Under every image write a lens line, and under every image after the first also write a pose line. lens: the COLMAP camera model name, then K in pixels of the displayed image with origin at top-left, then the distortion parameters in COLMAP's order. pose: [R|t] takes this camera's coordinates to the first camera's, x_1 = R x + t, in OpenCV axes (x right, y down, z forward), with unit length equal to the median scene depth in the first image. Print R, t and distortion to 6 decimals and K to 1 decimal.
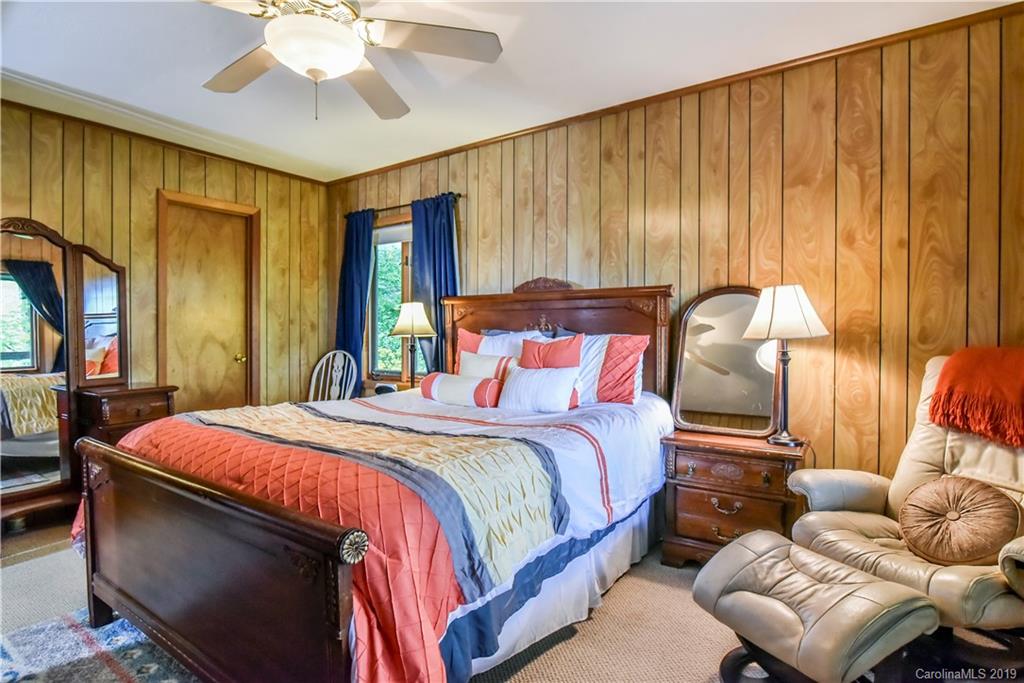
lens RADIAL K [[555.0, 0, 505.0], [0, 555.0, 334.5], [0, 0, 1]] dist [-0.016185, 0.002092]
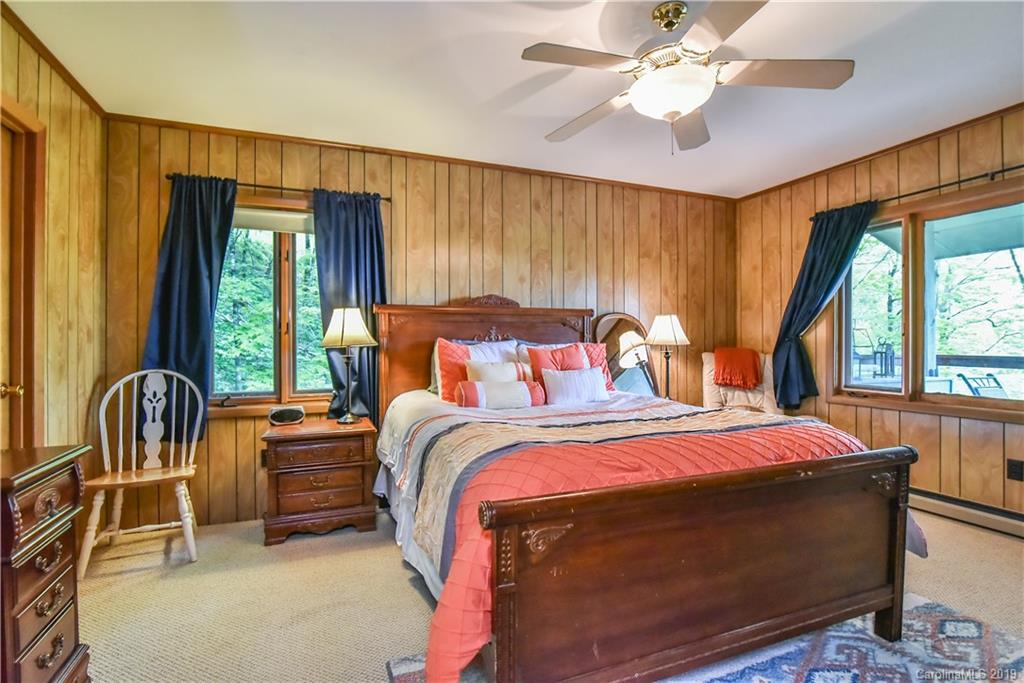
lens RADIAL K [[475.7, 0, 514.0], [0, 475.7, 340.4], [0, 0, 1]] dist [-0.020178, 0.001253]
pose [[0.535102, 0.002345, 0.844784, -0.731299], [0.007206, 0.999947, -0.007340, 0.000500], [-0.844757, 0.010015, 0.535057, 0.419605]]
